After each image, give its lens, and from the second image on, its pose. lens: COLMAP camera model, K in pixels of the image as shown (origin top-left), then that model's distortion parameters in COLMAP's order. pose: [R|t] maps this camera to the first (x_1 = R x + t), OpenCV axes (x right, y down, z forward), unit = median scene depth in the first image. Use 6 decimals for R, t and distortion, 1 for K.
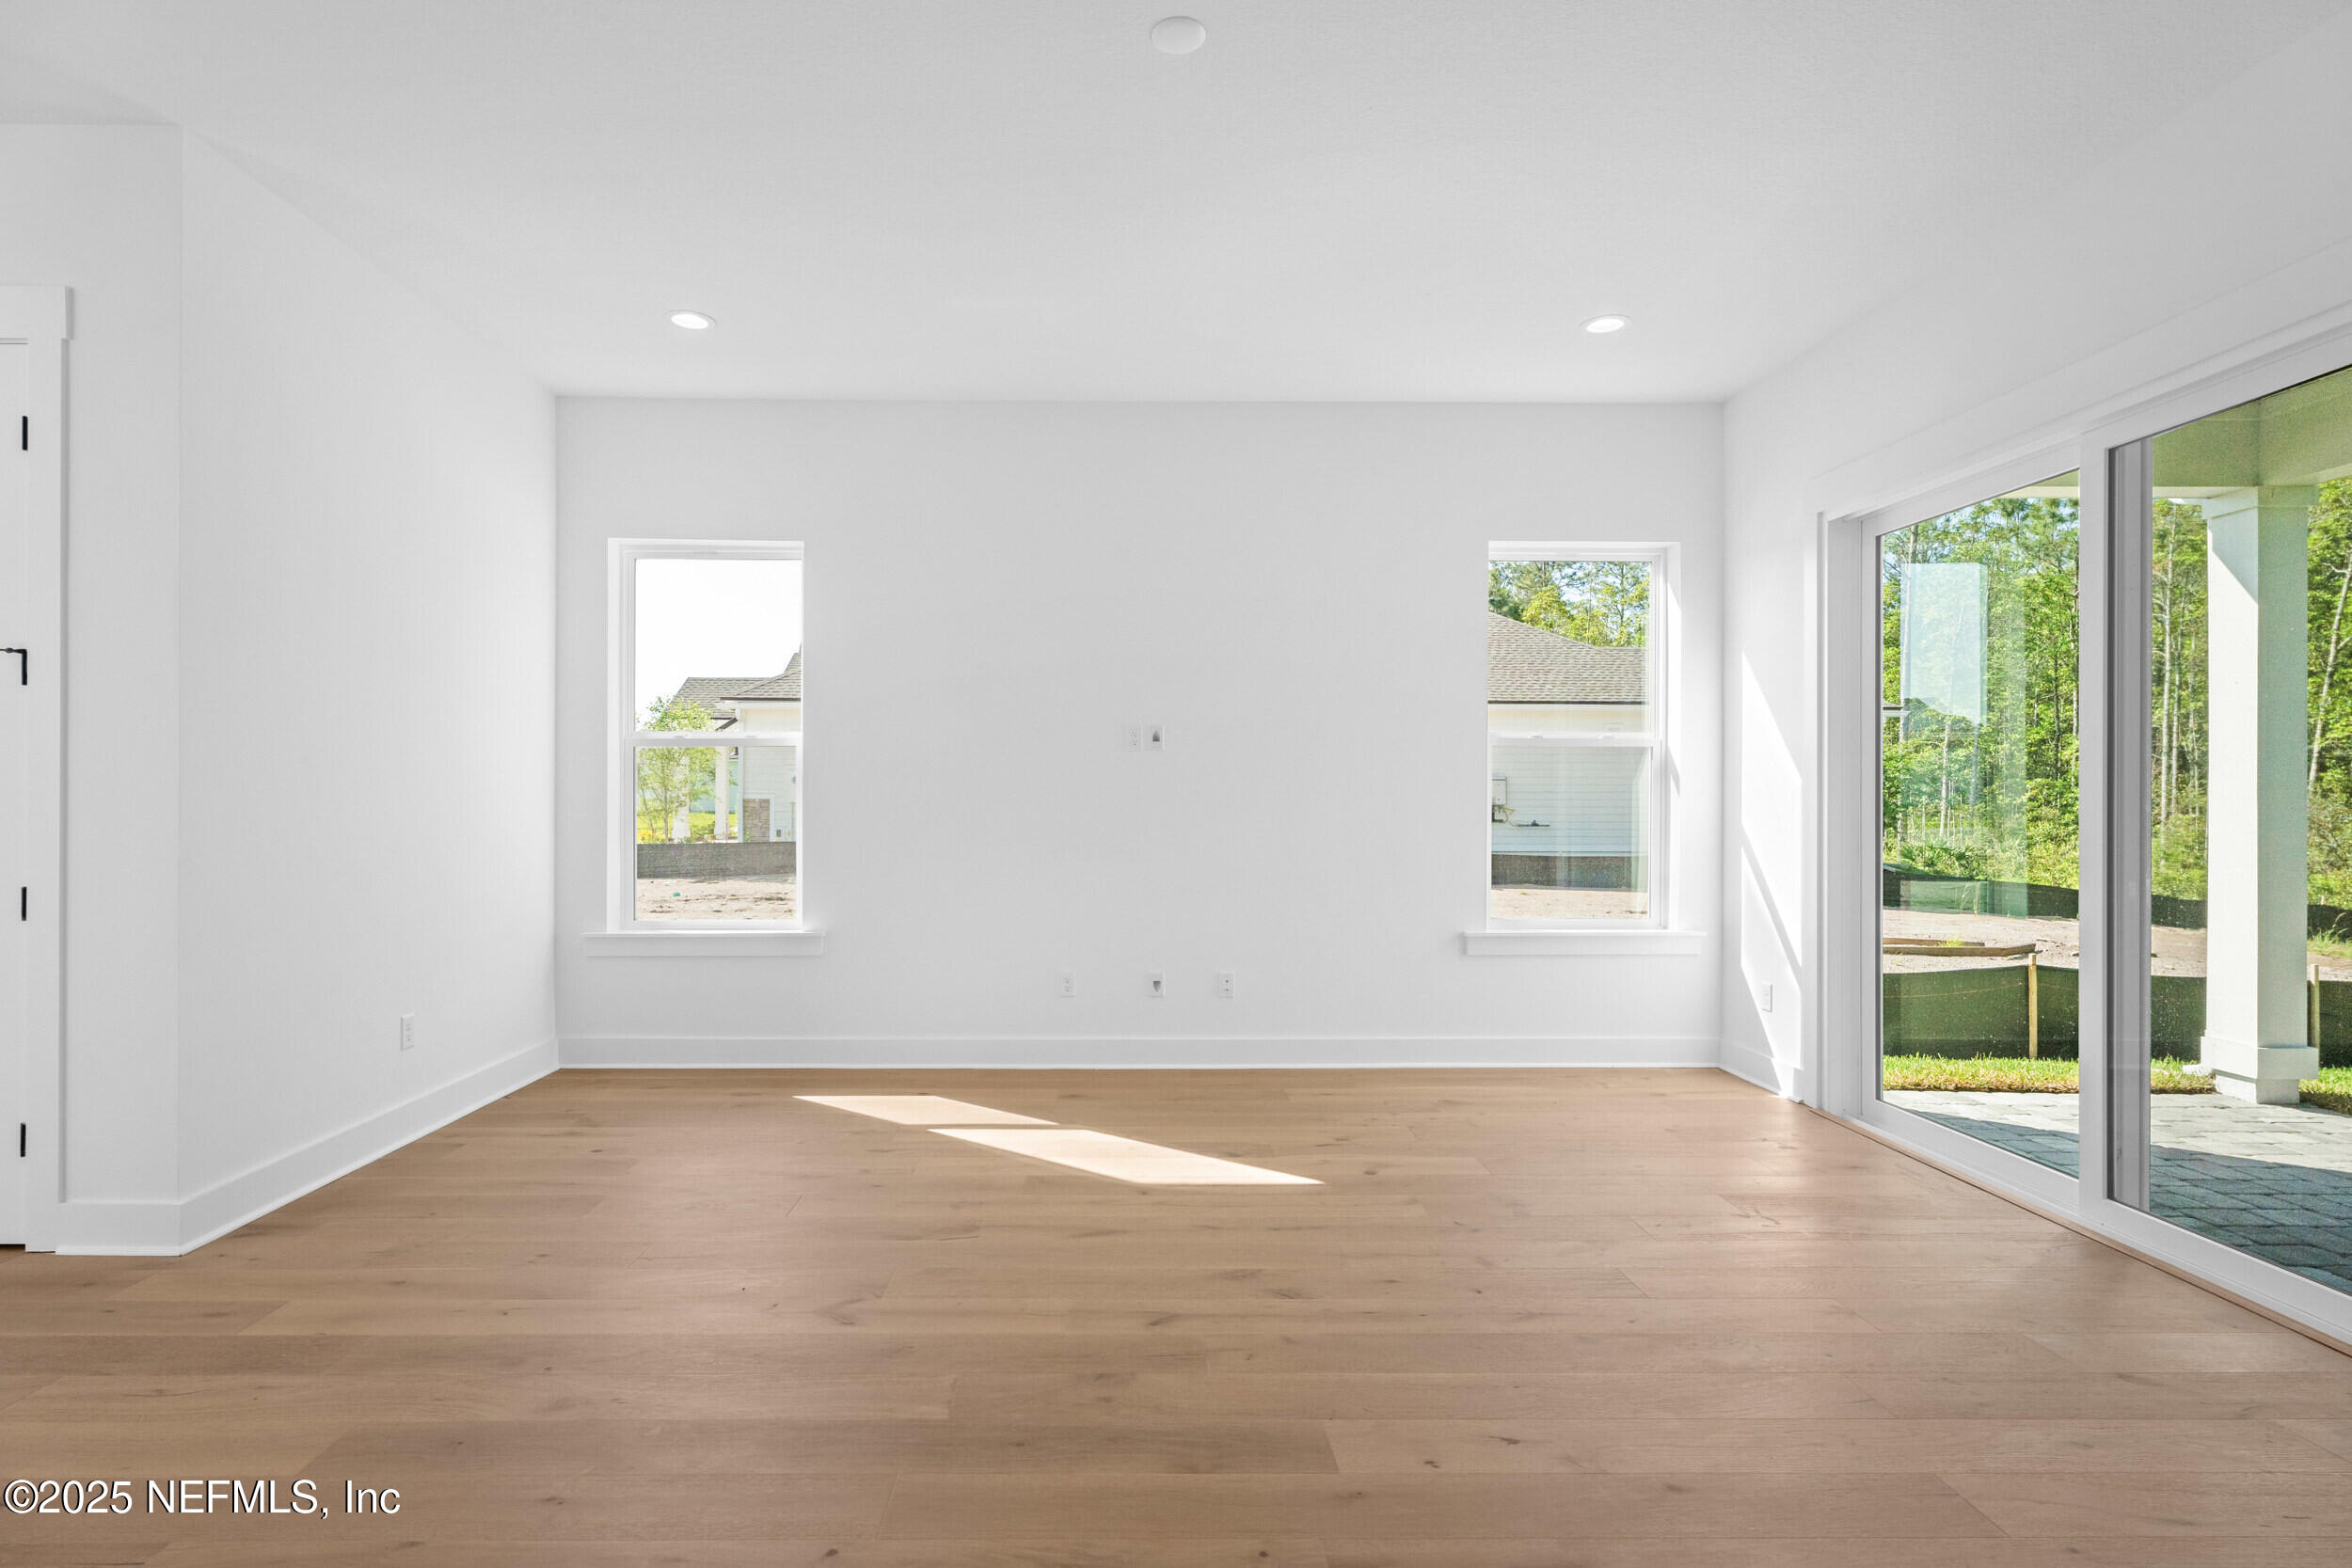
lens RADIAL K [[1190.9, 0, 1133.9], [0, 1190.9, 788.3], [0, 0, 1]] dist [0.001381, 0.000032]
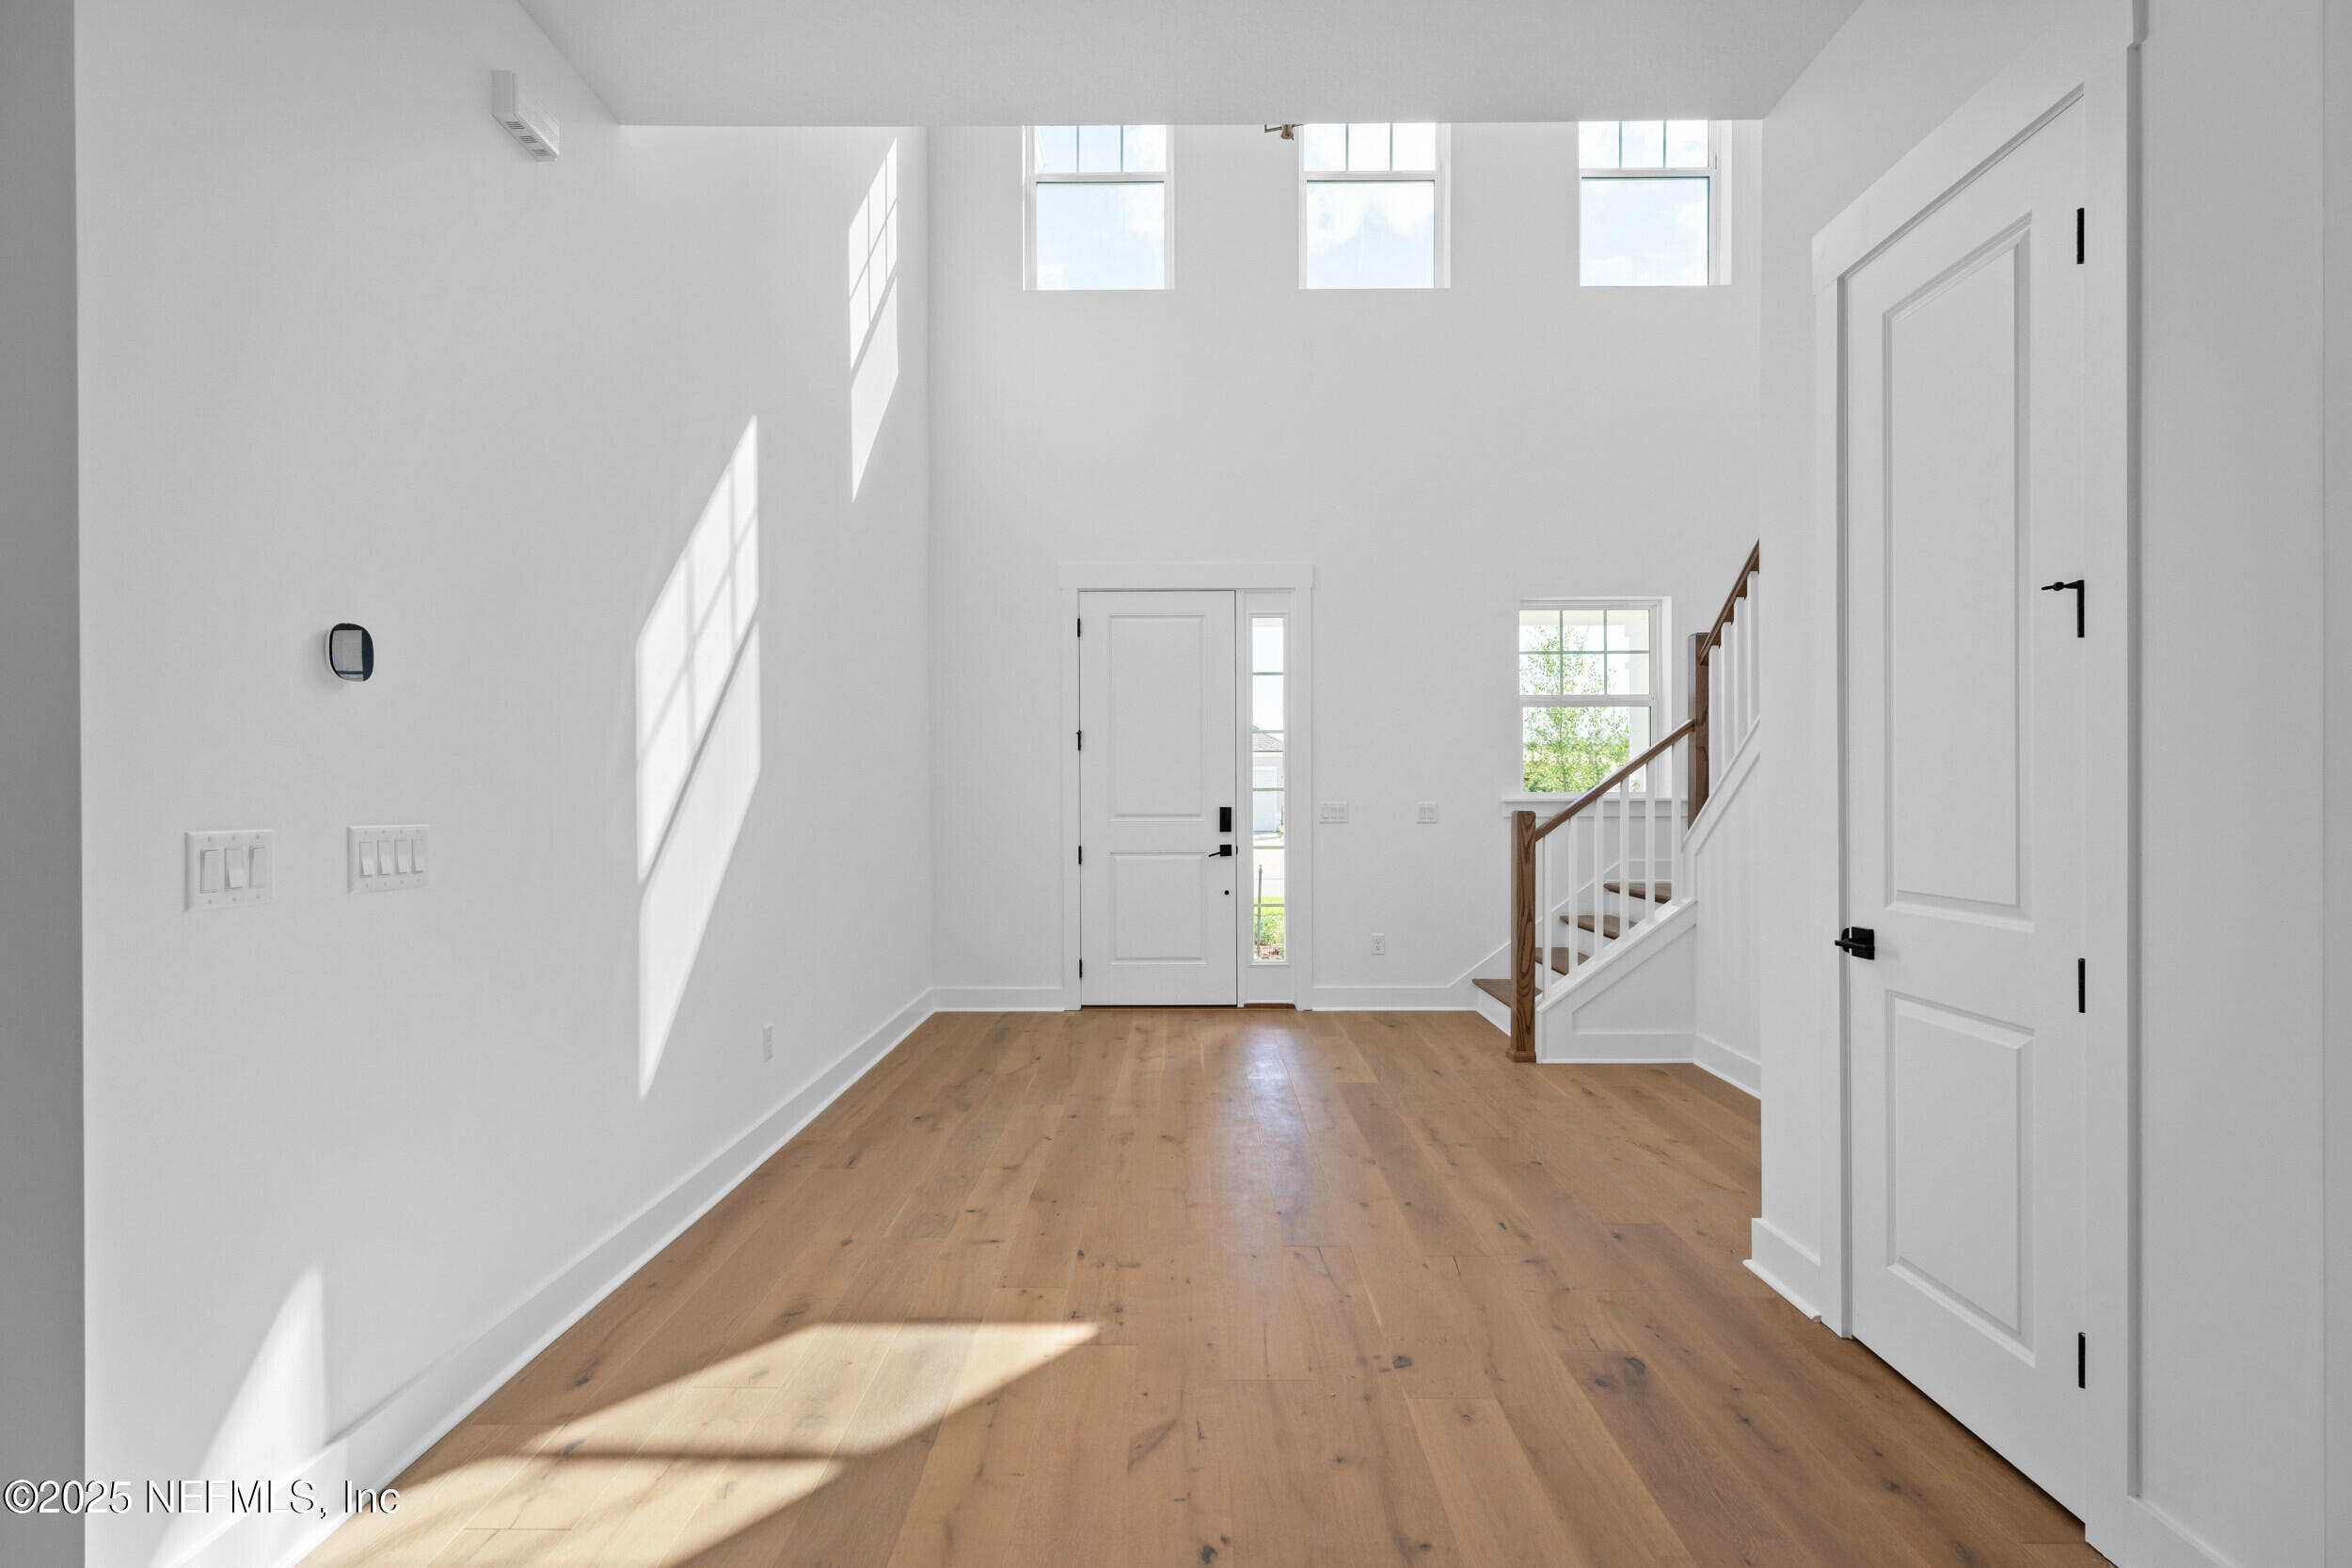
lens RADIAL K [[1190.9, 0, 1164.9], [0, 1190.9, 798.3], [0, 0, 1]] dist [0.001381, 0.000032]
pose [[-0.021956, 0.000237, -0.999759, -0.193259], [0.013166, 0.999913, -0.000052, -0.005327], [0.999672, -0.013164, -0.021958, 0.351873]]
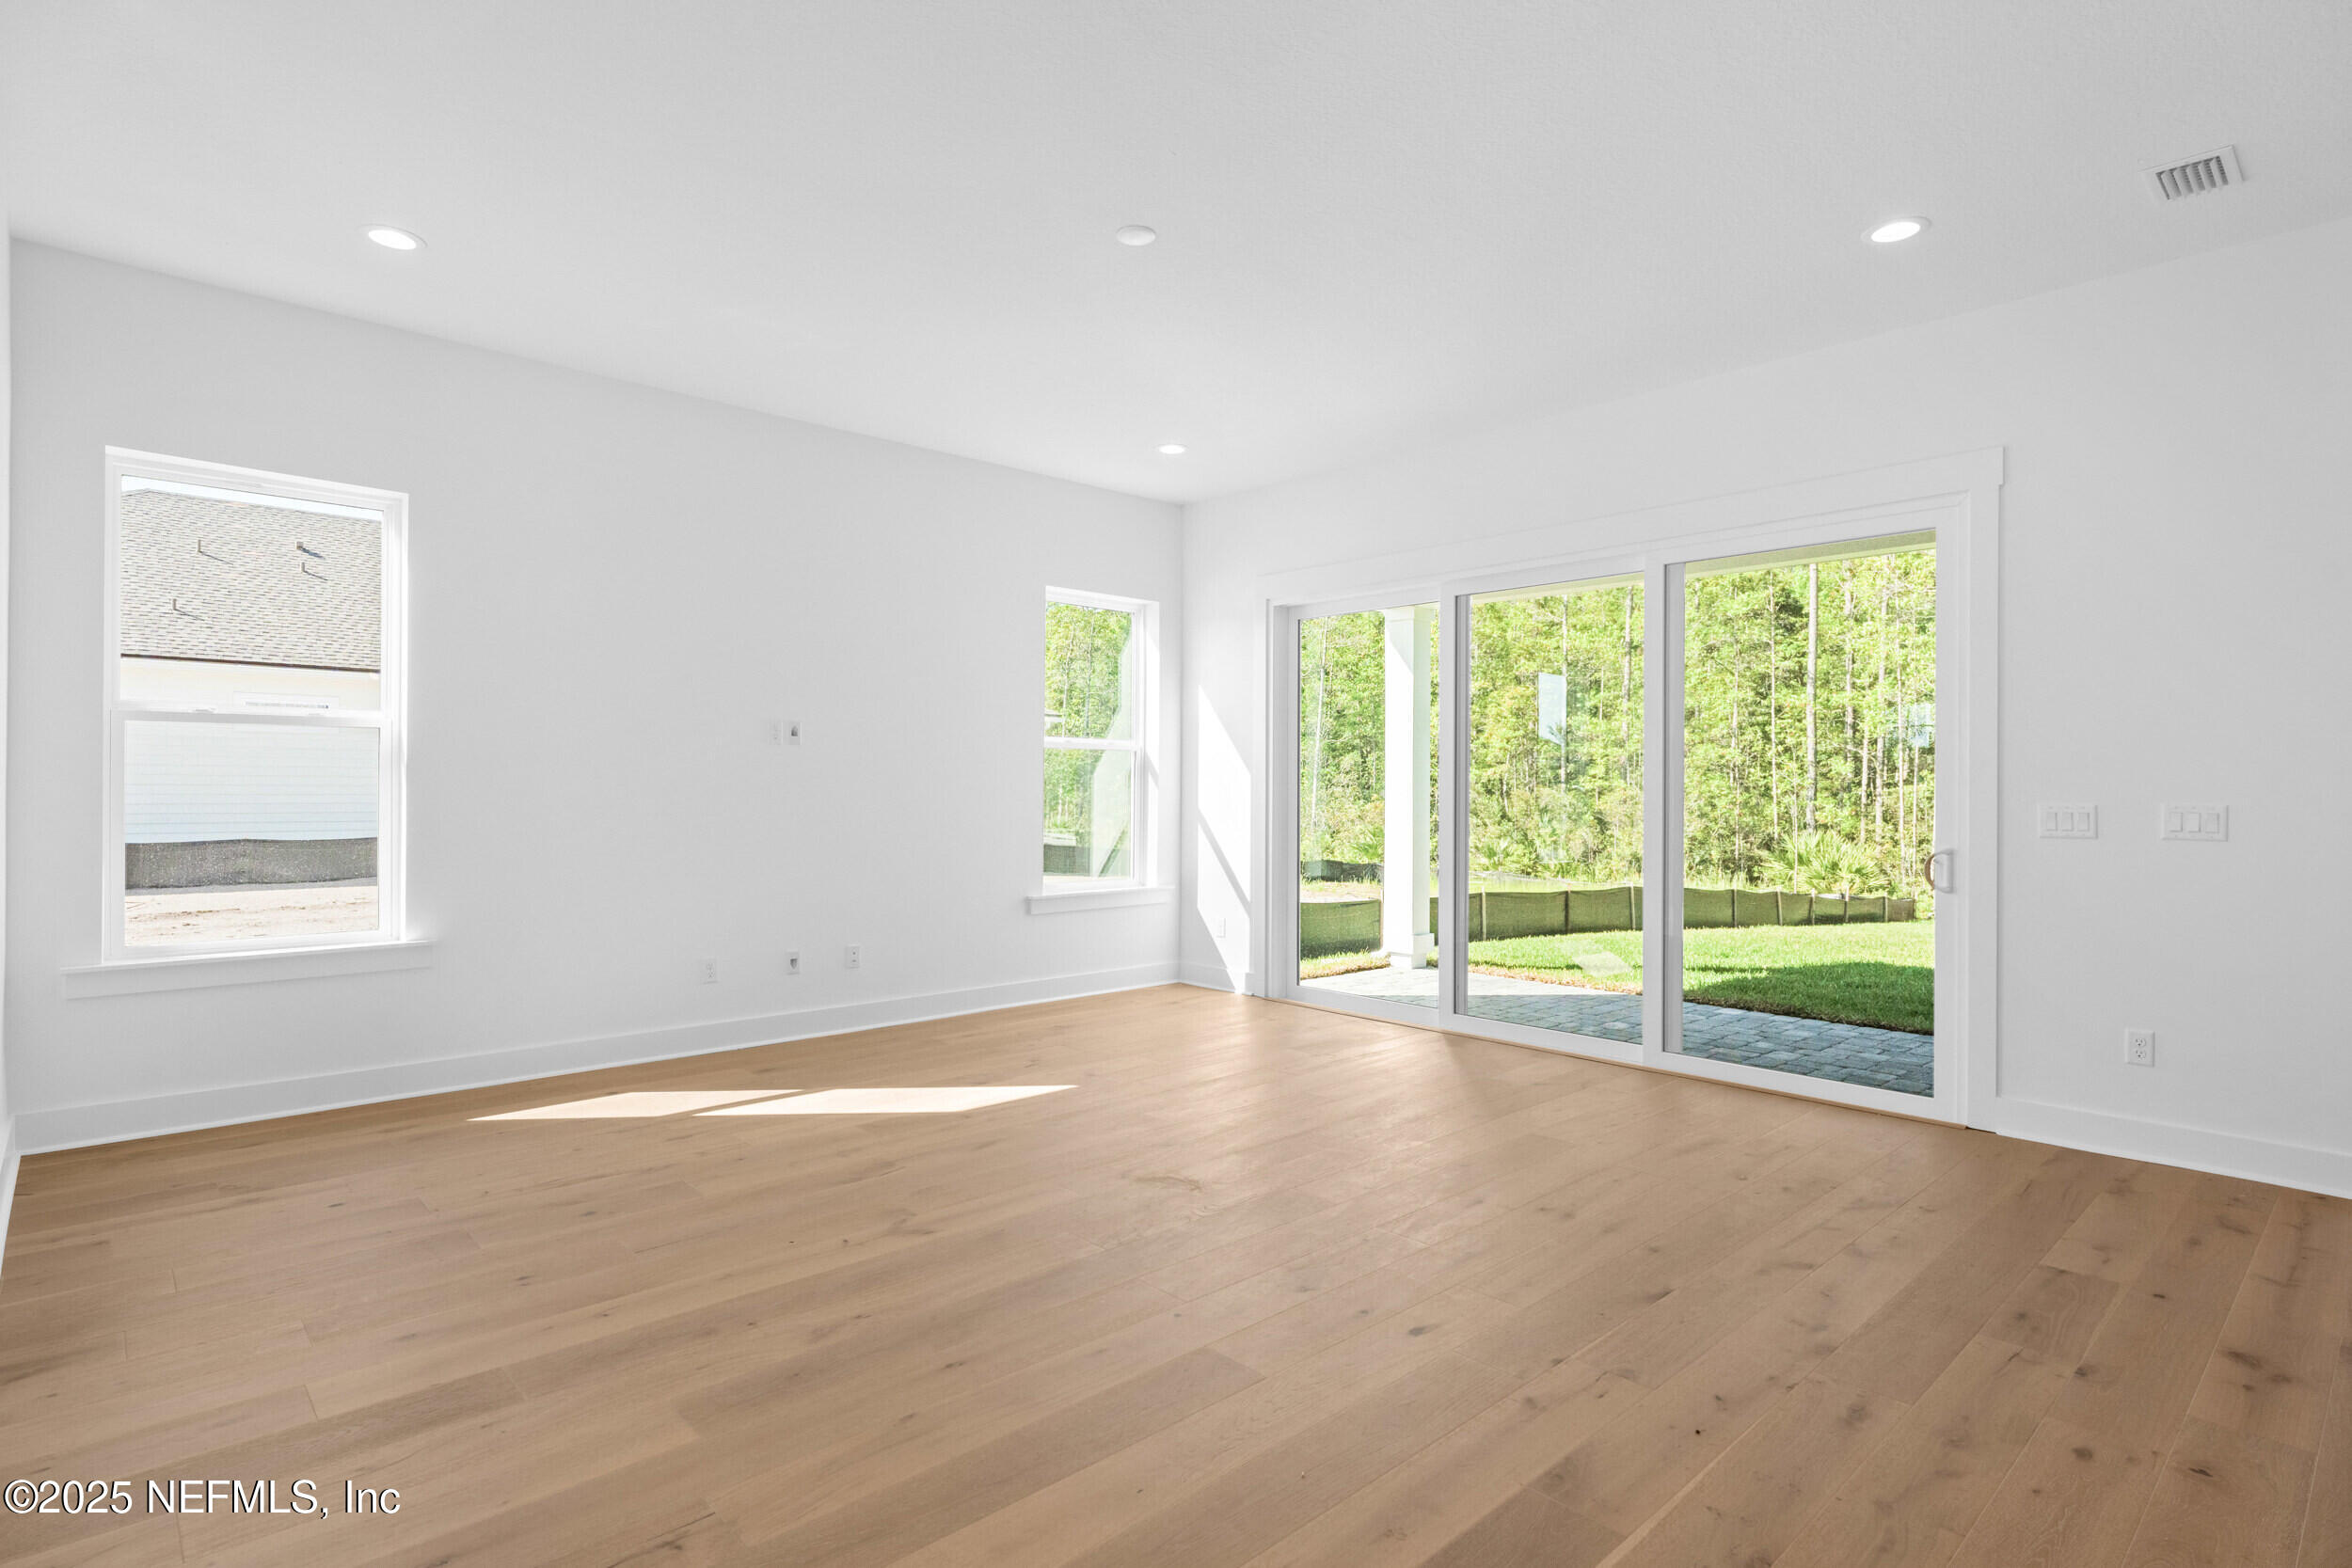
lens RADIAL K [[1190.9, 0, 1171.7], [0, 1190.9, 781.8], [0, 0, 1]] dist [0.001381, 0.000032]
pose [[0.737943, 0.005047, 0.674844, -0.512507], [-0.009082, 0.999956, 0.002452, -0.004438], [-0.674802, -0.007938, 0.737956, -0.024376]]
